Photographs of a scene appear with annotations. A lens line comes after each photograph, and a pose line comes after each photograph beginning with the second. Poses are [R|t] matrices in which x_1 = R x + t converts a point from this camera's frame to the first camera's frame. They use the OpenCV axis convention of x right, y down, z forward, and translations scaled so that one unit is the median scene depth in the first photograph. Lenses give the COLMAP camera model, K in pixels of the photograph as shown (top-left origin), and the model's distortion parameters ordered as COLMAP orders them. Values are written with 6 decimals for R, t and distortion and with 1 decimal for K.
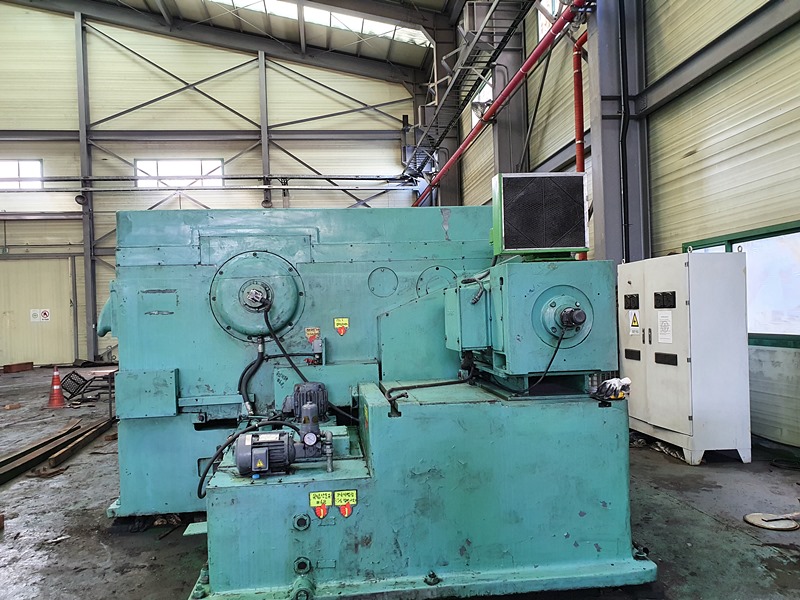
lens RADIAL K [[621.0, 0, 388.9], [0, 621.0, 311.4], [0, 0, 1]] dist [0.018658, -0.012574]
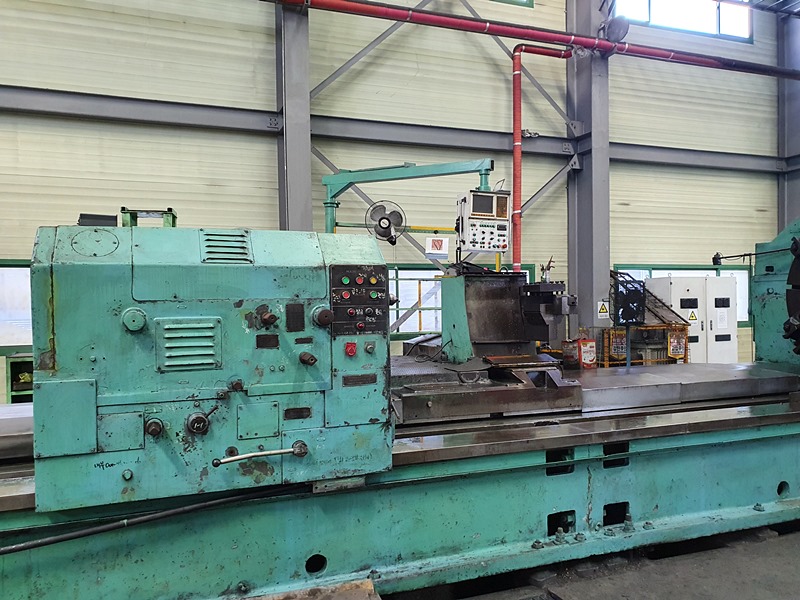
lens RADIAL K [[621.0, 0, 395.6], [0, 621.0, 306.8], [0, 0, 1]] dist [0.018658, -0.012574]
pose [[-0.250840, 0.024366, 0.967722, -0.963577], [0.018144, 0.999626, -0.020466, 0.011254], [-0.967859, 0.012425, -0.251188, 2.339826]]
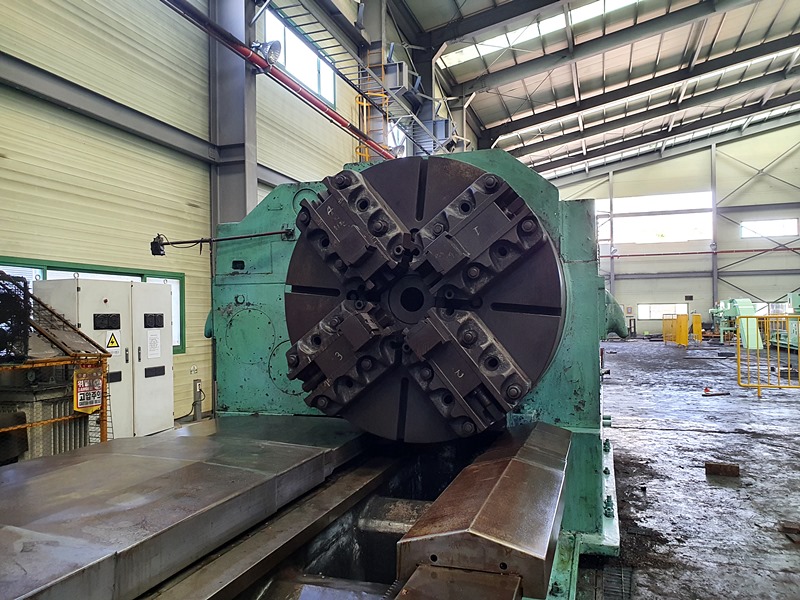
lens RADIAL K [[621.0, 0, 393.0], [0, 621.0, 309.8], [0, 0, 1]] dist [0.018658, -0.012574]
pose [[-0.909823, 0.047533, 0.412265, -0.457879], [0.041168, 0.998856, -0.024314, 0.008231], [-0.412949, -0.005149, -0.910740, 1.949709]]
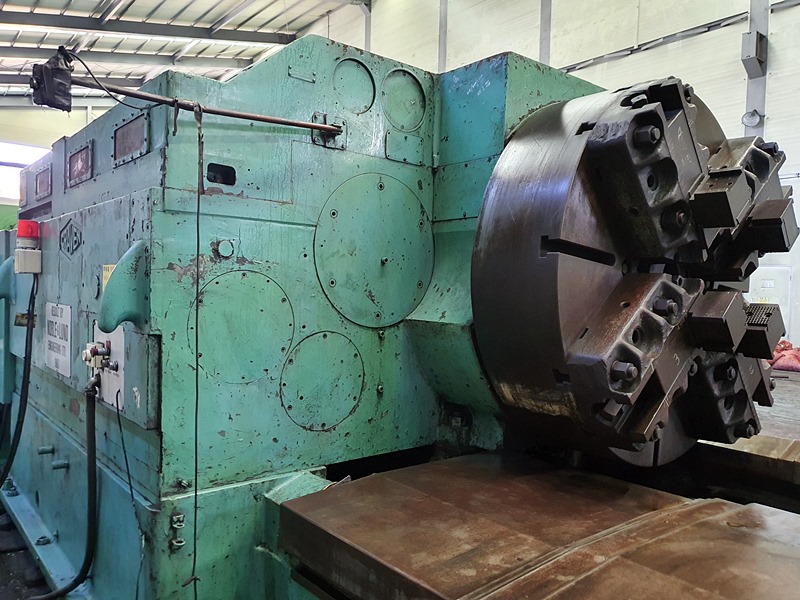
lens RADIAL K [[621.0, 0, 394.4], [0, 621.0, 307.9], [0, 0, 1]] dist [0.018658, -0.012574]
pose [[-0.828632, 0.033338, -0.558800, 0.160188], [0.004922, 0.998620, 0.052279, -0.015800], [0.559772, 0.040569, -0.827653, 1.677967]]
